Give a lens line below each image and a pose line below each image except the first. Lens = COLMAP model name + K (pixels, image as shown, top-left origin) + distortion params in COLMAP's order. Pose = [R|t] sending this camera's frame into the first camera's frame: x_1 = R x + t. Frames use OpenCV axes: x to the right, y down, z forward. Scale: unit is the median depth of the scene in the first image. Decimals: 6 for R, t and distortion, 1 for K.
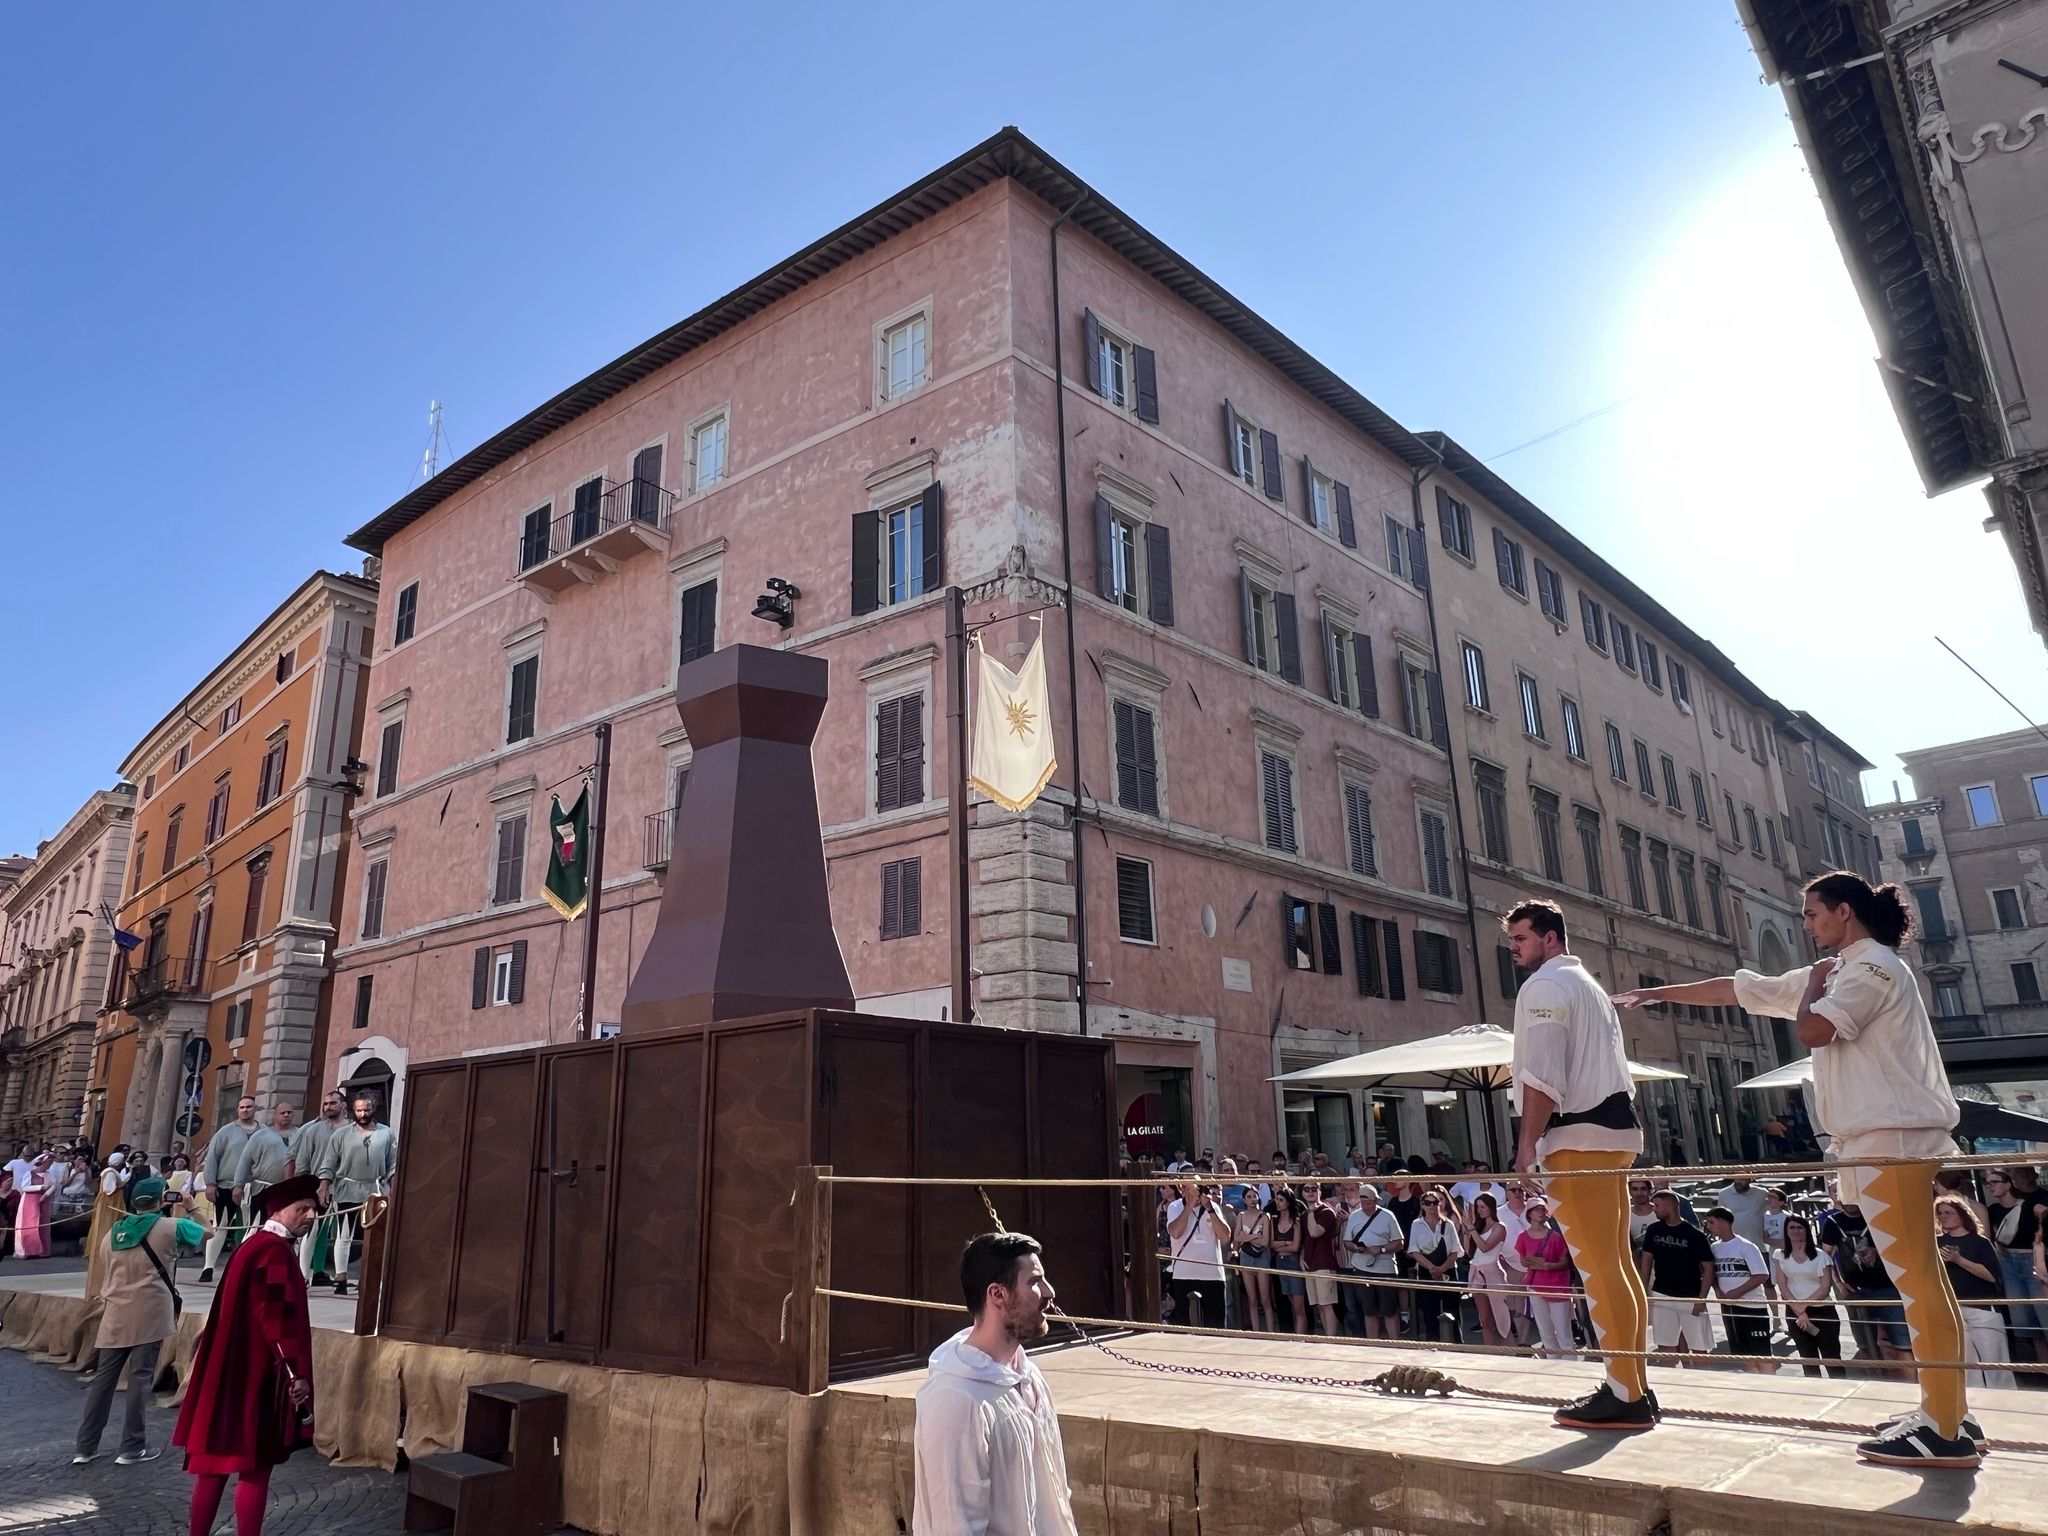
lens RADIAL K [[1276.8, 0, 1024.0], [0, 1276.8, 768.0], [0, 0, 1]] dist [0.001016, -0.000026]
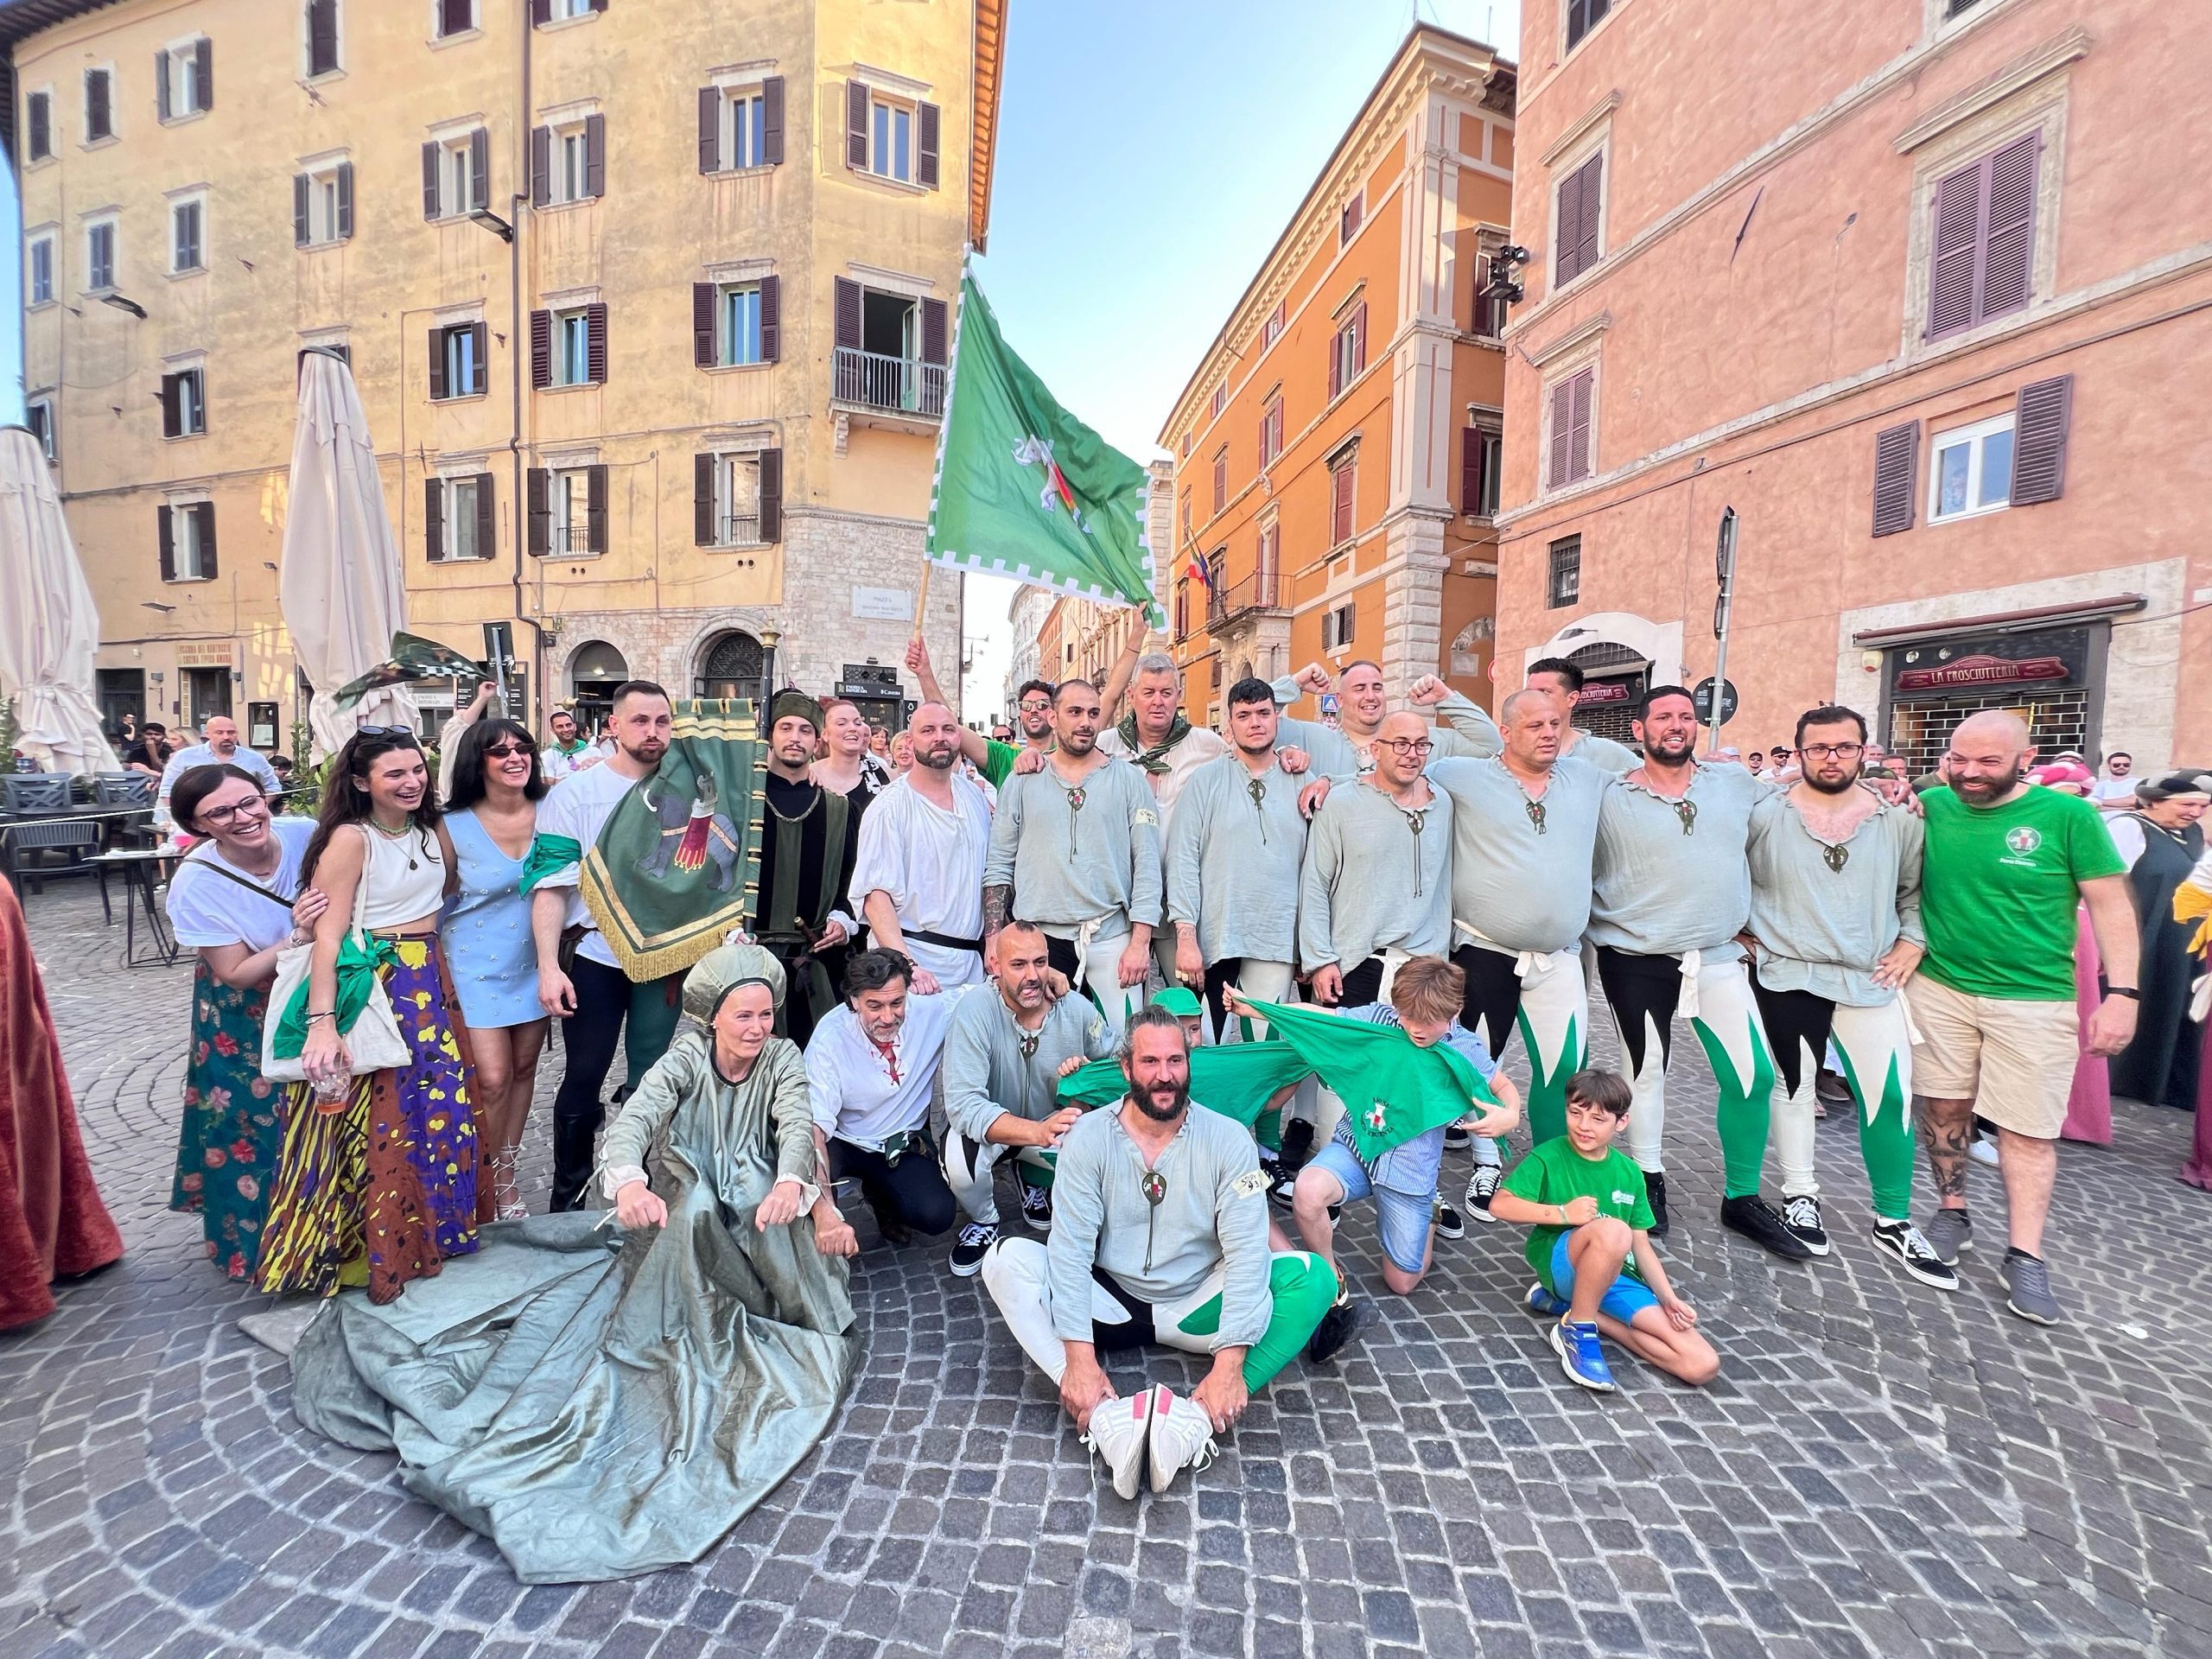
lens RADIAL K [[890.6, 0, 1106.0], [0, 890.6, 829.5], [0, 0, 1]] dist [-0.000349, -0.000054]
pose [[0.820891, 0.088449, -0.564193, -0.389272], [0.109011, 0.945499, 0.306835, 0.123729], [0.560584, -0.313382, 0.766510, 0.365887]]
